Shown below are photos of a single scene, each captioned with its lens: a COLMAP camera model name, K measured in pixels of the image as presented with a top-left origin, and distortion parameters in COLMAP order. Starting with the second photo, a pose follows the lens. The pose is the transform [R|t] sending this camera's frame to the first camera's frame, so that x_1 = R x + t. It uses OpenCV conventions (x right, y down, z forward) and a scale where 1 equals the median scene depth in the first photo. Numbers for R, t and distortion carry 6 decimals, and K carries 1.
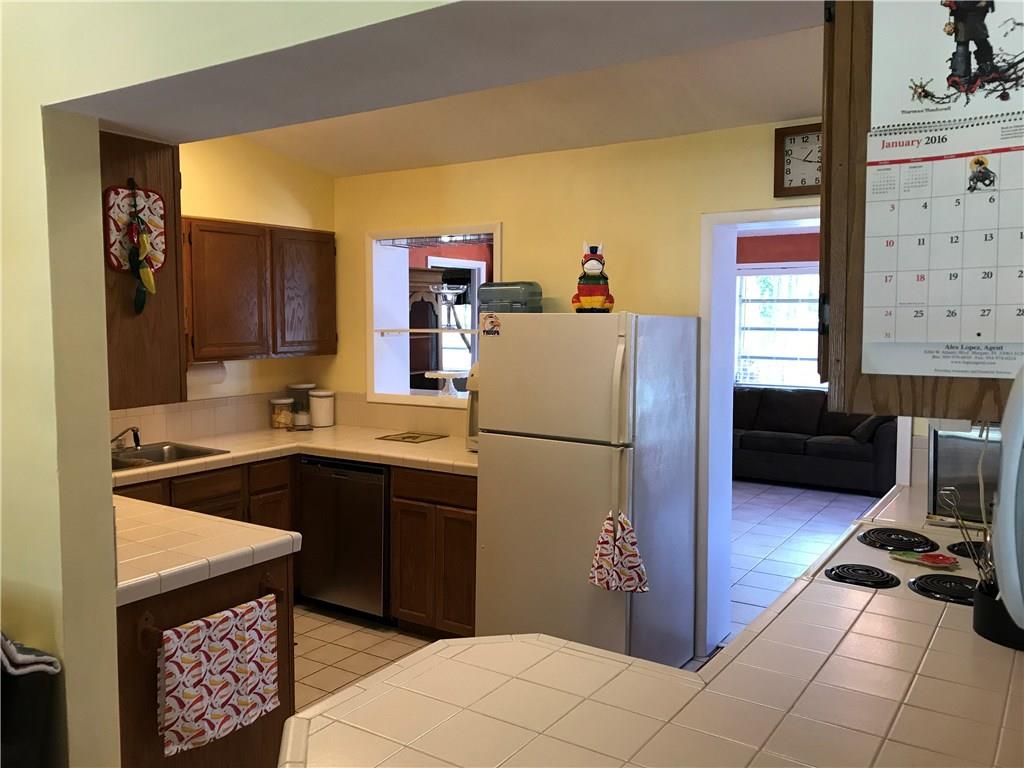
lens RADIAL K [[831.7, 0, 520.6], [0, 831.7, 377.4], [0, 0, 1]] dist [0.033398, -0.023300]
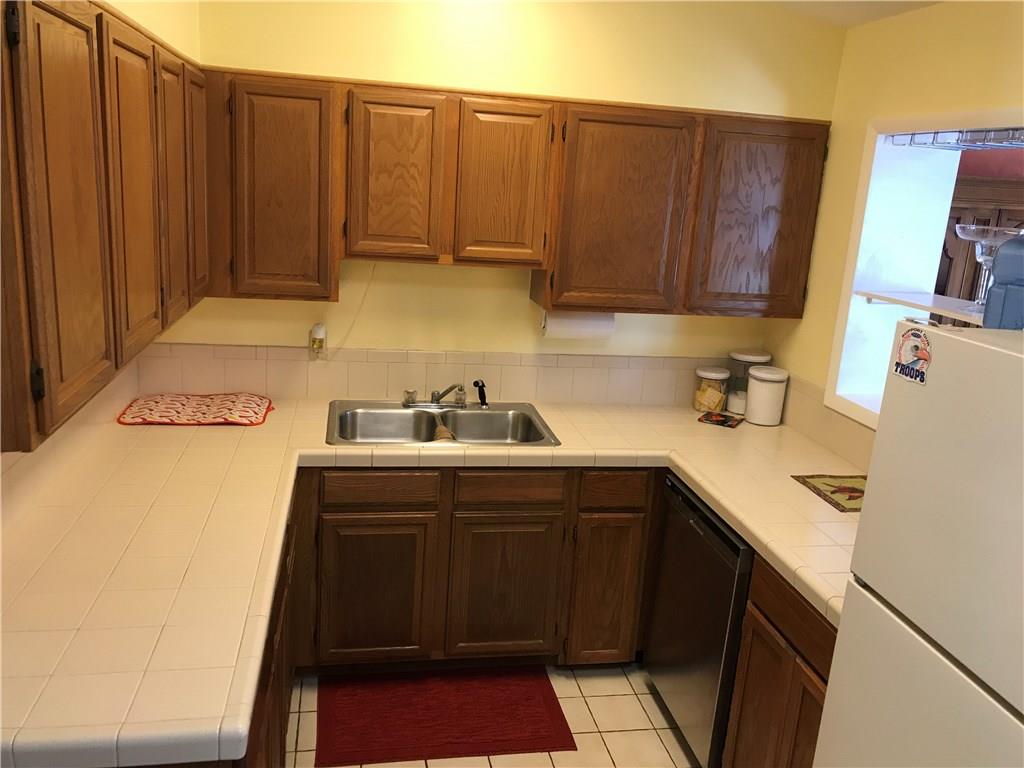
lens RADIAL K [[831.7, 0, 508.5], [0, 831.7, 383.9], [0, 0, 1]] dist [0.033398, -0.023300]
pose [[0.683412, 0.217348, -0.696928, 0.089143], [-0.123132, 0.975293, 0.183417, -0.074564], [0.719574, -0.039535, 0.693289, 0.424862]]
